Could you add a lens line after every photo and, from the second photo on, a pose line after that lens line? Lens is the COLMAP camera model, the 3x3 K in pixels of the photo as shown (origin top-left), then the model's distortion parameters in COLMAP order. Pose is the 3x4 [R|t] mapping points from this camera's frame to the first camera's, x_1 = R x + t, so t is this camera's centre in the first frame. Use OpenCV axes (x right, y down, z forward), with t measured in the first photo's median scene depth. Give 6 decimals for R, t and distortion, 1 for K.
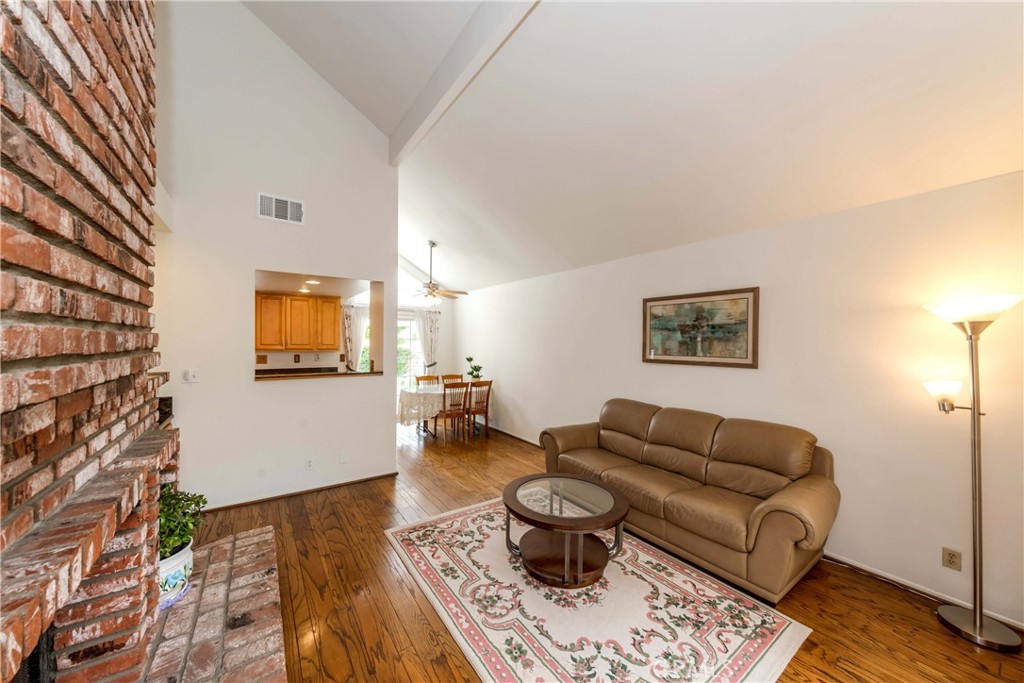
lens RADIAL K [[365.0, 0, 512.0], [0, 365.0, 341.0], [0, 0, 1]] dist [0.000490, 0.000083]
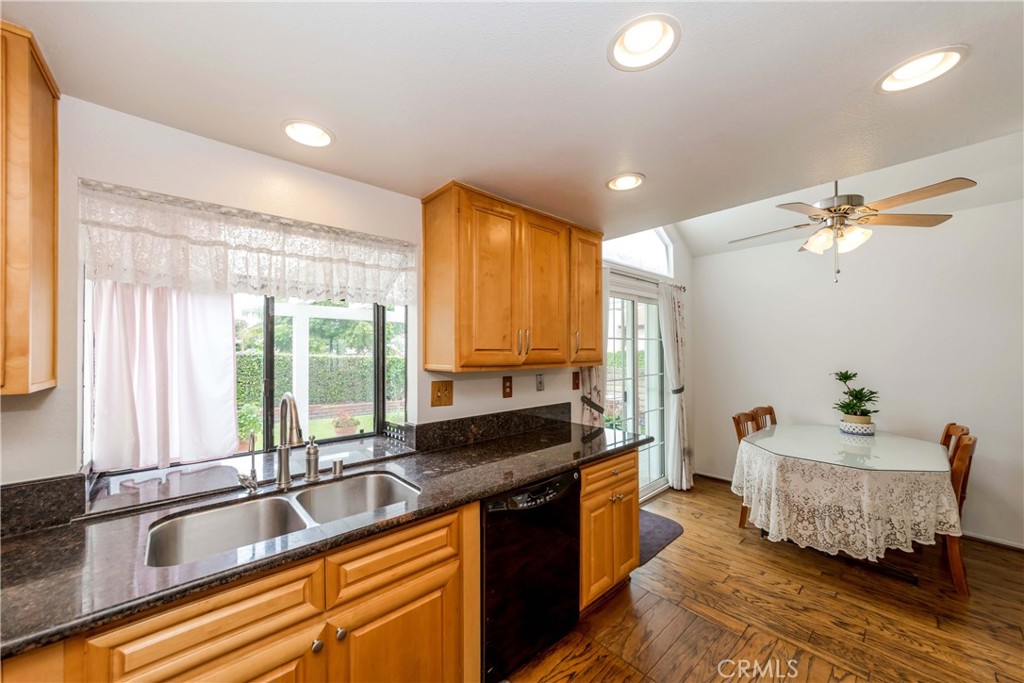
lens RADIAL K [[368.5, 0, 529.4], [0, 368.5, 348.7], [0, 0, 1]] dist [0.001256, 0.000147]
pose [[0.990032, -0.016544, 0.139866, -1.427139], [0.017455, 0.999834, -0.005285, 0.022809], [-0.139756, 0.007674, 0.990156, 1.397710]]
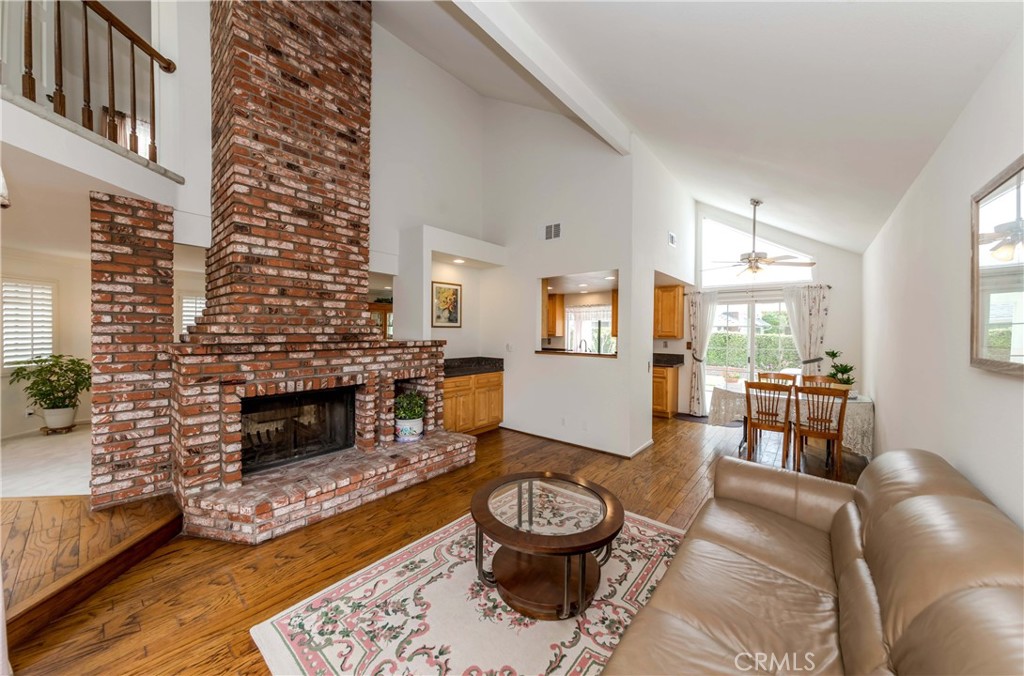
lens RADIAL K [[361.9, 0, 511.7], [0, 361.9, 333.0], [0, 0, 1]] dist [-0.001091, -0.000099]
pose [[0.260399, -0.000068, -0.965501, 0.864273], [-0.004788, 0.999988, -0.001361, 0.038489], [0.965489, 0.004977, 0.260395, 0.671683]]
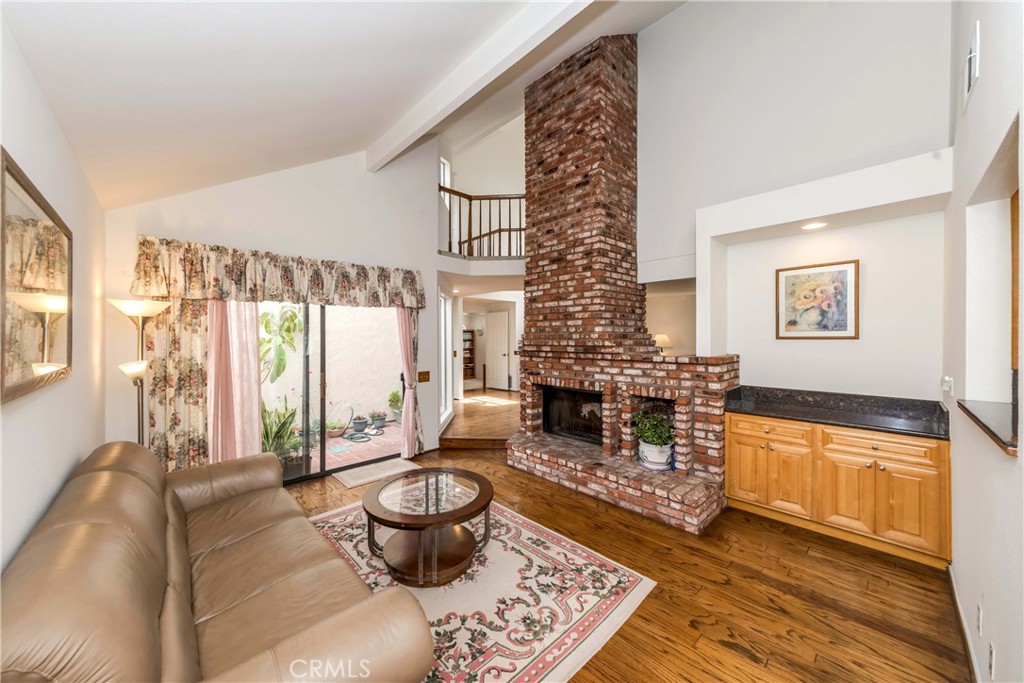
lens RADIAL K [[363.1, 0, 487.2], [0, 363.1, 341.0], [0, 0, 1]] dist [0.001356, -0.000031]
pose [[-0.994139, -0.007276, -0.107860, 0.093707], [-0.007882, 0.999955, 0.005186, 0.017305], [0.107817, 0.006006, -0.994153, 1.866086]]
